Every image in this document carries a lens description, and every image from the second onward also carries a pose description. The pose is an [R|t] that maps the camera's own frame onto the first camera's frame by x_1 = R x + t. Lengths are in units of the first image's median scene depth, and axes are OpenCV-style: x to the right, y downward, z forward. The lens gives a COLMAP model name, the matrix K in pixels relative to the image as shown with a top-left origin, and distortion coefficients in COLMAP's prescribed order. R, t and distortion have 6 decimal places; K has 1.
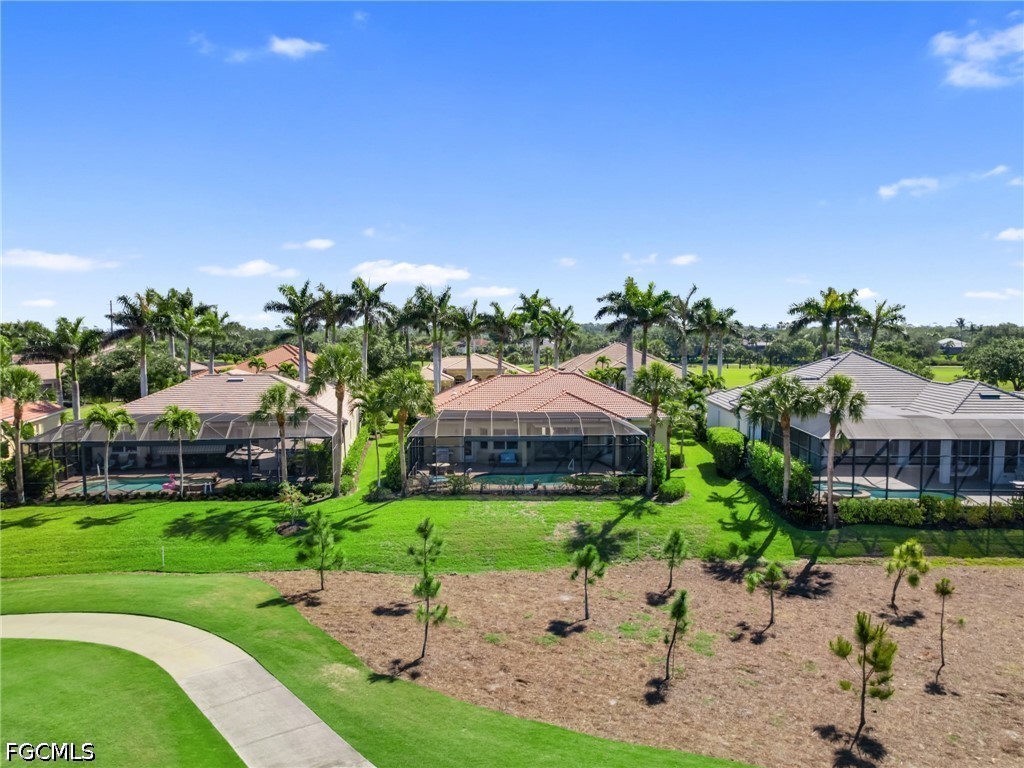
lens RADIAL K [[655.0, 0, 510.9], [0, 655.0, 383.8], [0, 0, 1]] dist [-0.002822, -0.000651]
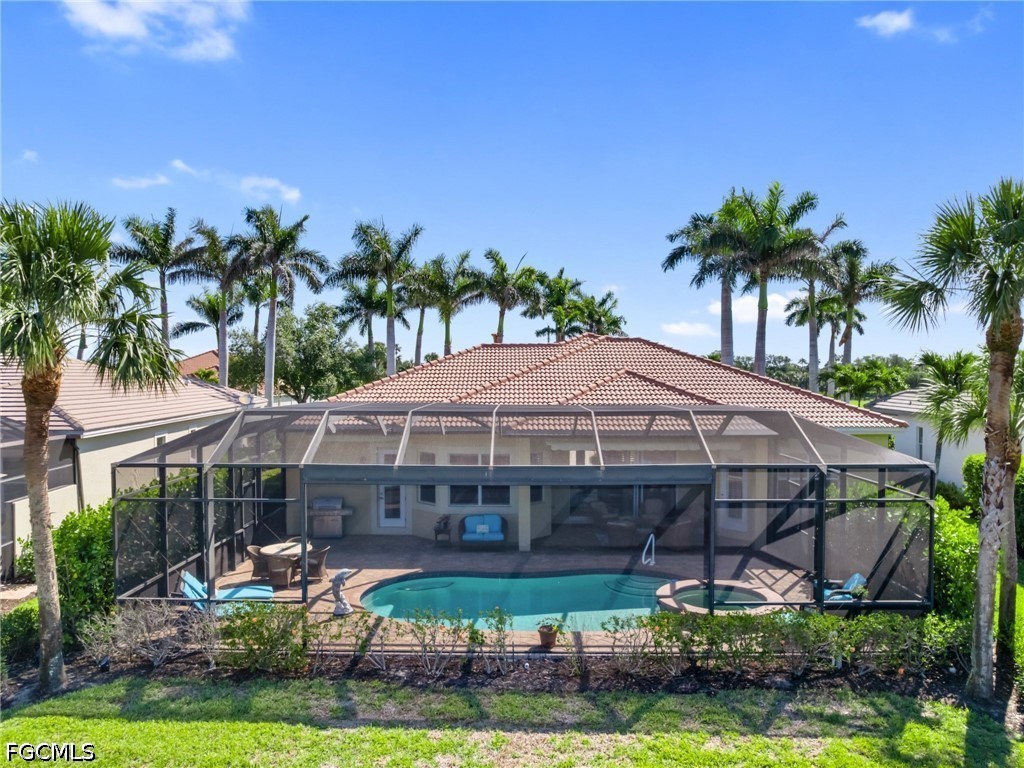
lens RADIAL K [[655.0, 0, 514.0], [0, 655.0, 383.8], [0, 0, 1]] dist [-0.002822, -0.000651]
pose [[0.999285, 0.002293, -0.037727, 0.027345], [-0.004788, 0.997797, -0.066173, 0.050223], [0.037492, 0.066306, 0.997095, 0.569396]]
